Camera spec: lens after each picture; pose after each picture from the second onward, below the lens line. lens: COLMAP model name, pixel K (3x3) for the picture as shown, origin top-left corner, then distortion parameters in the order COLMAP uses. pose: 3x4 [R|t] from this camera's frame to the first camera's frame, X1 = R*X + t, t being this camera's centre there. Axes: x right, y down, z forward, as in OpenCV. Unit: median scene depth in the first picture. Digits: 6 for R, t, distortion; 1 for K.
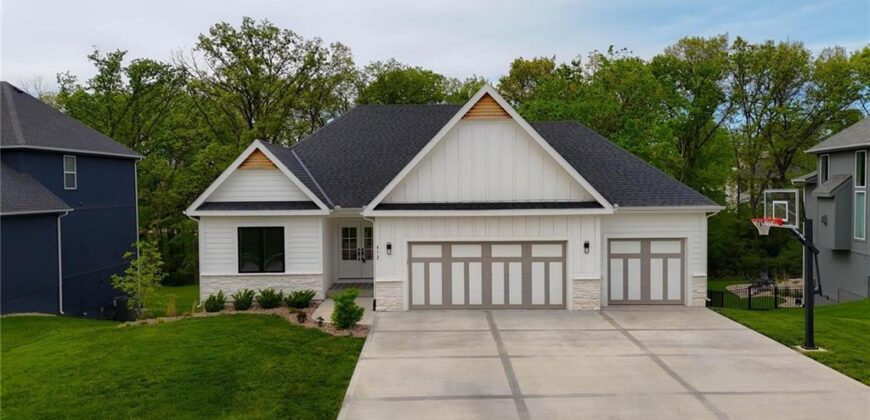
lens RADIAL K [[643.4, 0, 435.0], [0, 643.4, 210.0], [0, 0, 1]] dist [0.091321, -0.124898]
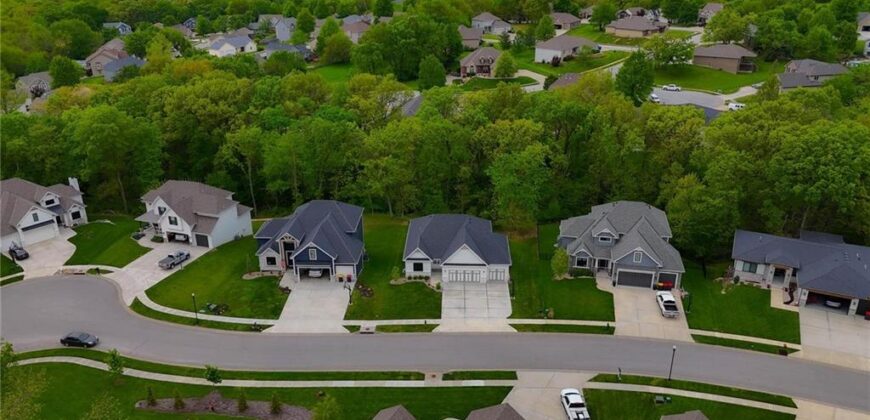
lens RADIAL K [[643.4, 0, 435.0], [0, 643.4, 210.0], [0, 0, 1]] dist [0.091321, -0.124898]
pose [[0.999423, 0.014607, -0.030661, -0.003204], [-0.003050, 0.937736, 0.347335, -2.137089], [0.033825, -0.347041, 0.937240, -3.560189]]
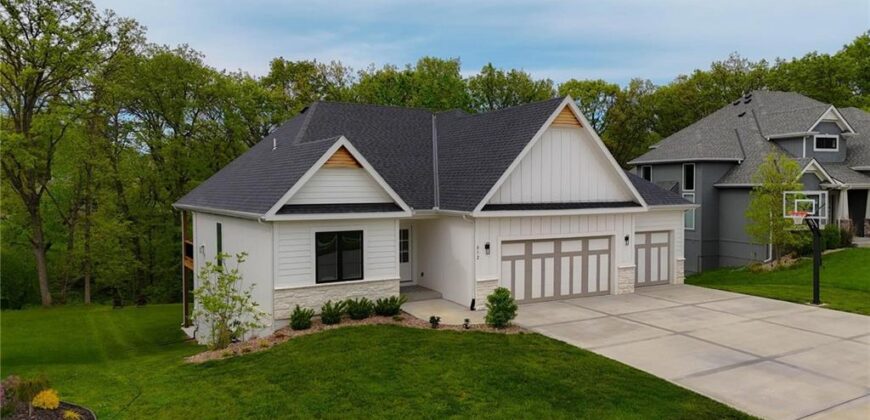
lens RADIAL K [[643.4, 0, 435.0], [0, 643.4, 210.0], [0, 0, 1]] dist [0.091321, -0.124898]
pose [[0.858301, -0.011572, 0.513015, -0.661155], [0.014258, 0.999898, -0.001299, -0.000928], [-0.512948, 0.008430, 0.858378, 0.162307]]
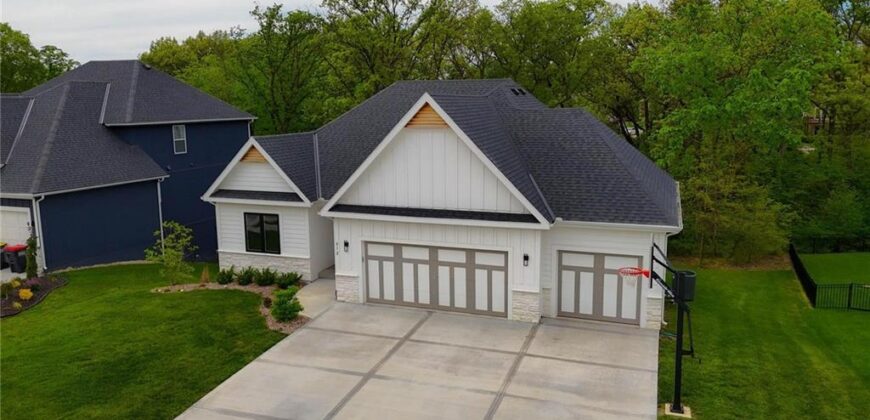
lens RADIAL K [[643.4, 0, 435.0], [0, 643.4, 210.0], [0, 0, 1]] dist [0.091321, -0.124898]
pose [[0.942878, 0.056510, -0.328310, 0.414806], [-0.011656, 0.990500, 0.137015, -0.147561], [0.332934, -0.125362, 0.934580, 0.048887]]
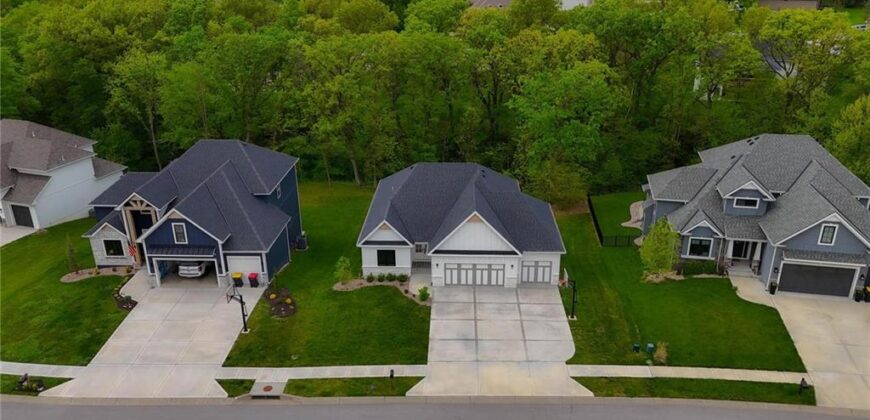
lens RADIAL K [[643.4, 0, 435.0], [0, 643.4, 210.0], [0, 0, 1]] dist [0.091321, -0.124898]
pose [[0.999345, 0.011695, -0.034257, 0.006585], [0.000744, 0.939530, 0.342465, -1.047233], [0.036191, -0.342266, 0.938906, -1.385213]]
